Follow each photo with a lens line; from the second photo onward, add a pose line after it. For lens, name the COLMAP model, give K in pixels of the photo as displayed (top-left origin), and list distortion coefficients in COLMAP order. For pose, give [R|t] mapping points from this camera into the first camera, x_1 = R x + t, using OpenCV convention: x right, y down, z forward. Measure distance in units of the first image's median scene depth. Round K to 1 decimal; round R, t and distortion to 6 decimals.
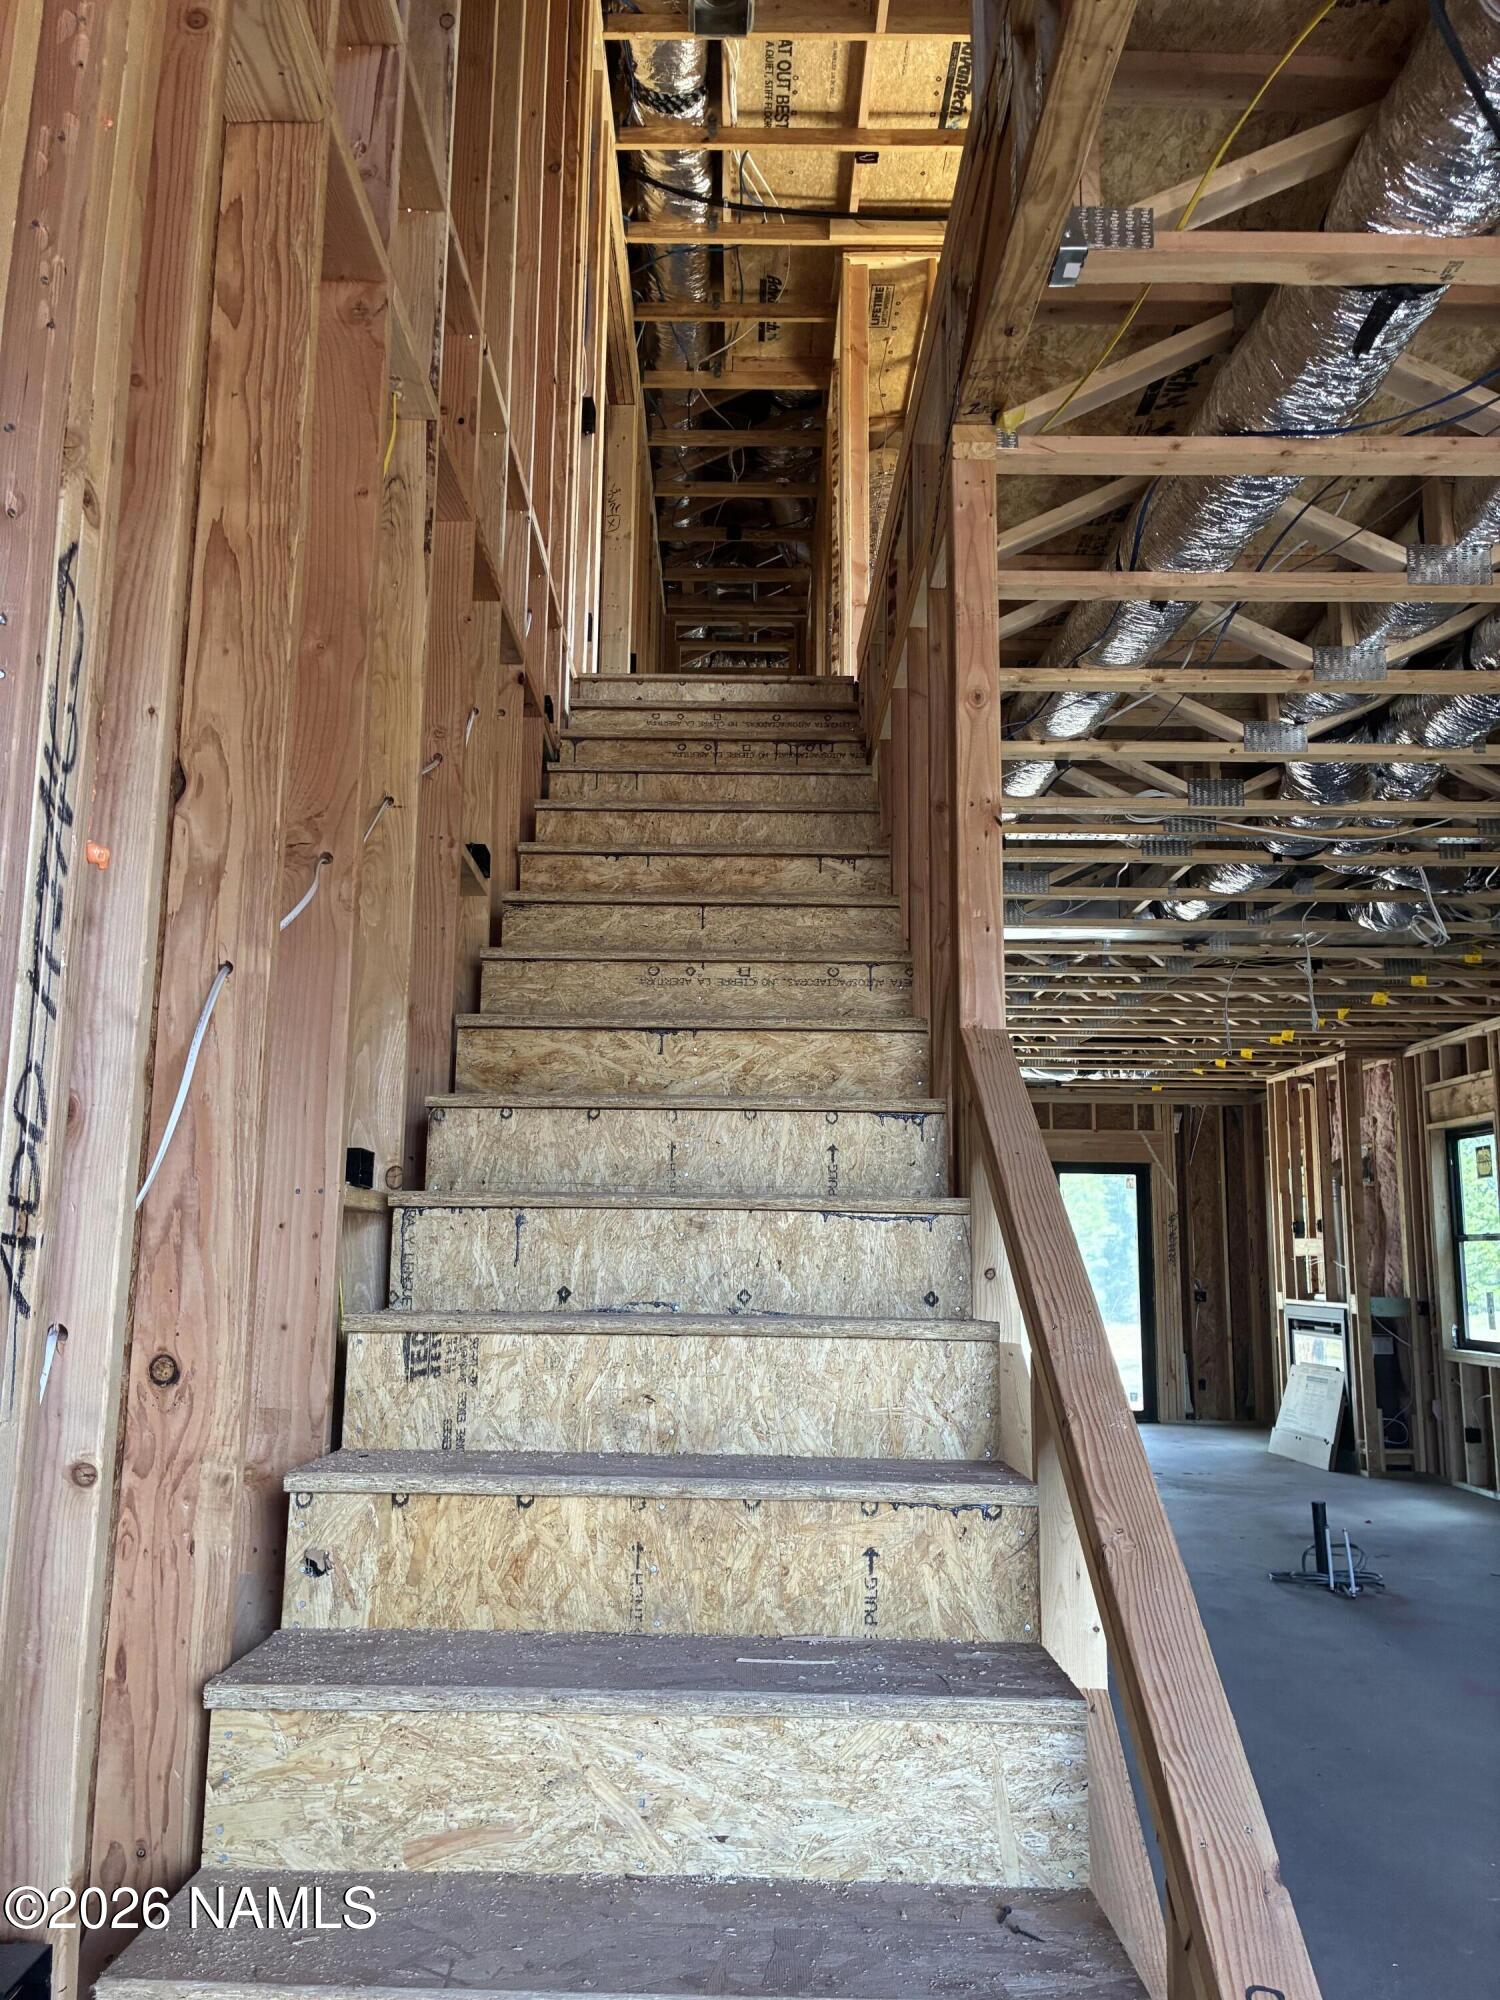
lens RADIAL K [[1528.1, 0, 750.0], [0, 1528.1, 1000.0], [0, 0, 1]] dist [0.032520, -0.002807]
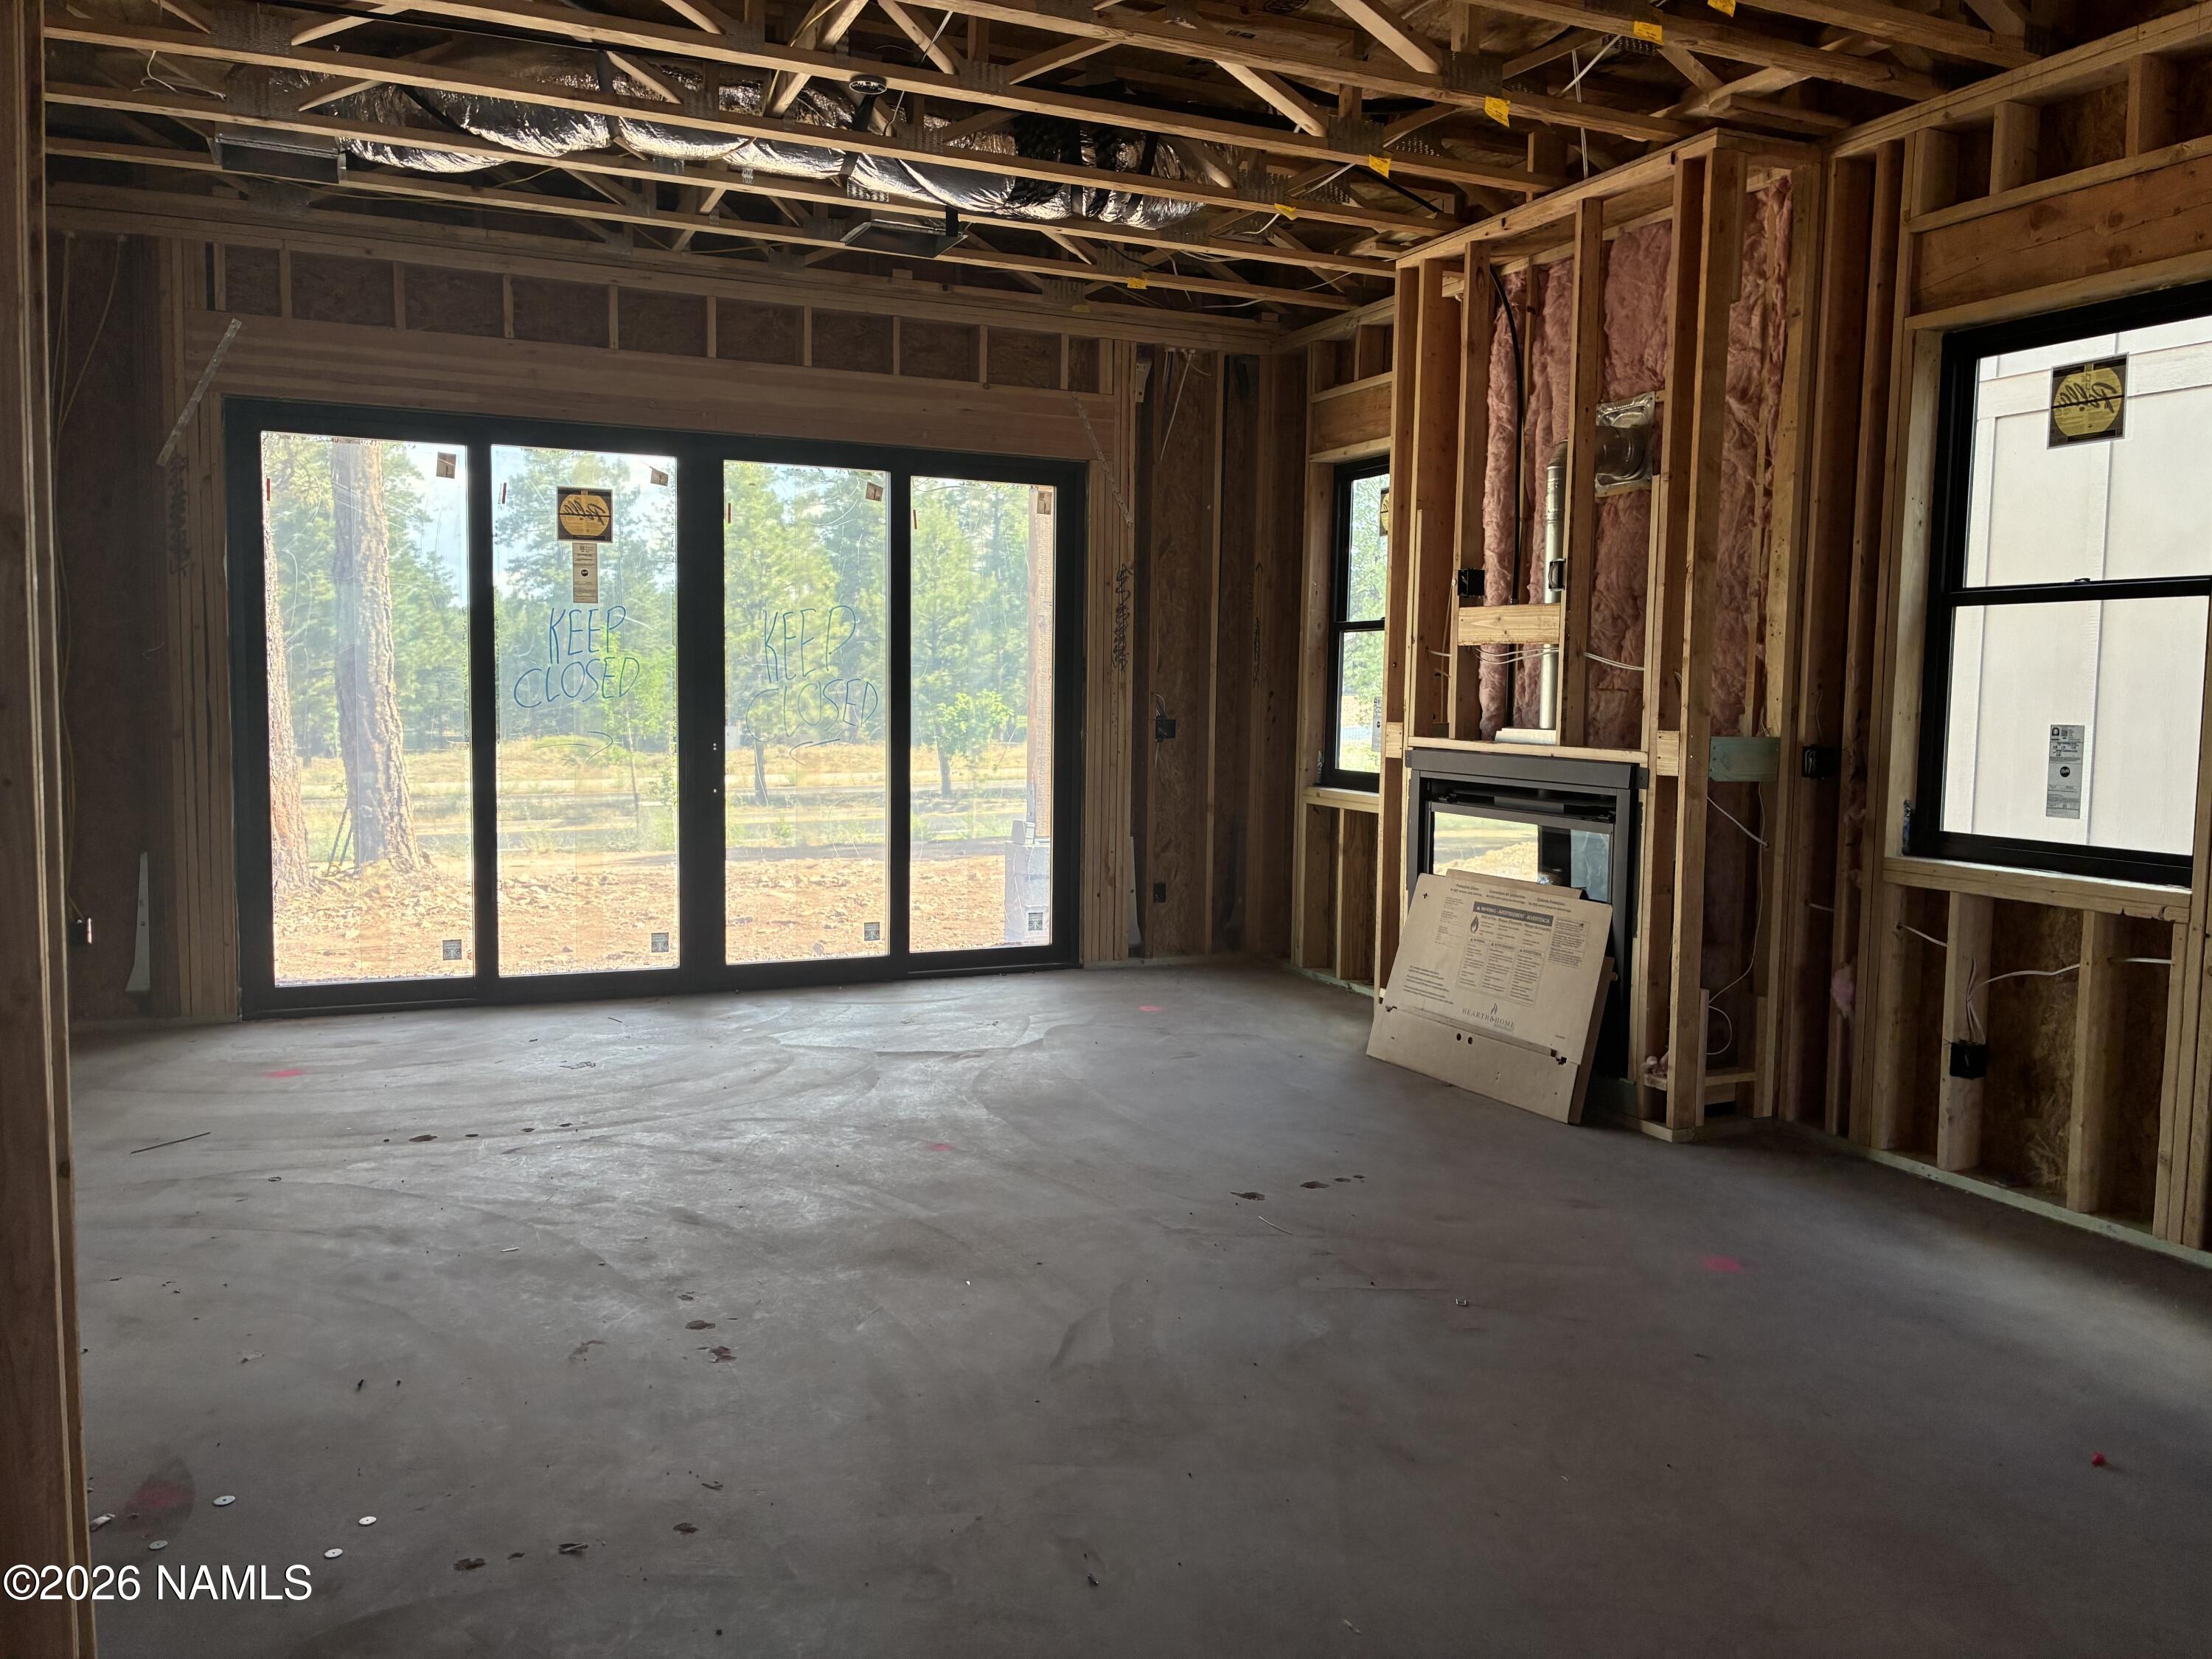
lens RADIAL K [[1690.1, 0, 1099.9], [0, 1690.1, 821.3], [0, 0, 1]] dist [0.032520, -0.002807]
pose [[0.919977, -0.029351, 0.390873, 0.088279], [-0.071016, 0.968209, 0.239849, 0.154902], [-0.385487, -0.248414, 0.888645, 0.863640]]
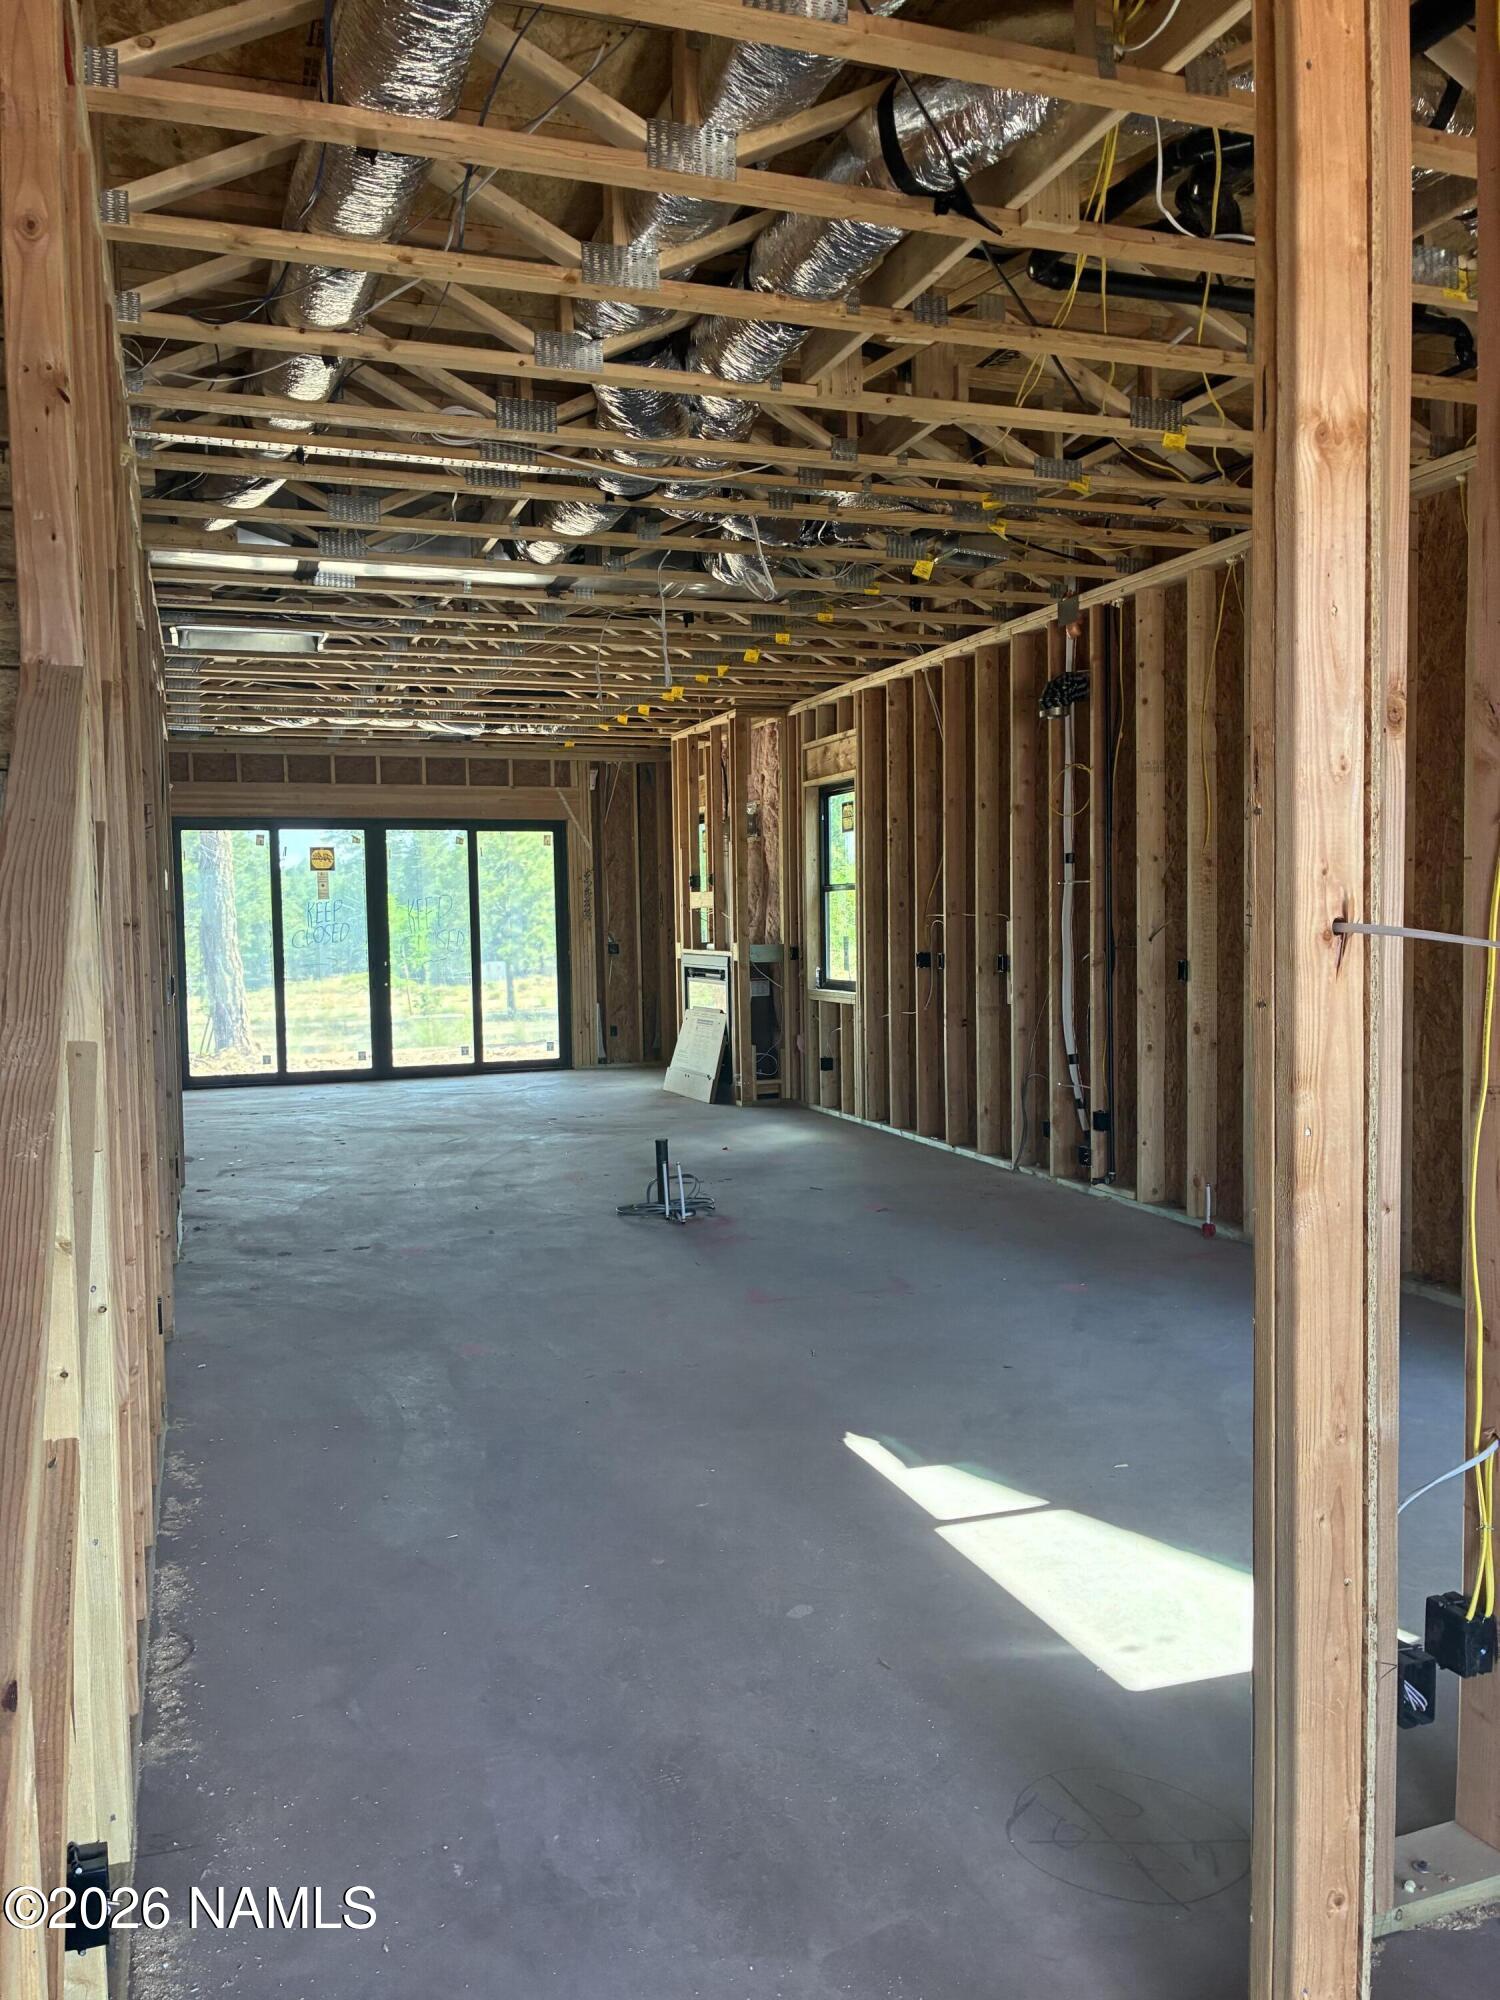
lens RADIAL K [[1528.1, 0, 750.0], [0, 1528.1, 1000.0], [0, 0, 1]] dist [0.032520, -0.002807]
pose [[0.944285, -0.044532, 0.326101, 0.075870], [-0.028992, 0.975698, 0.217192, 0.001358], [-0.327849, -0.214545, 0.920047, 0.026791]]
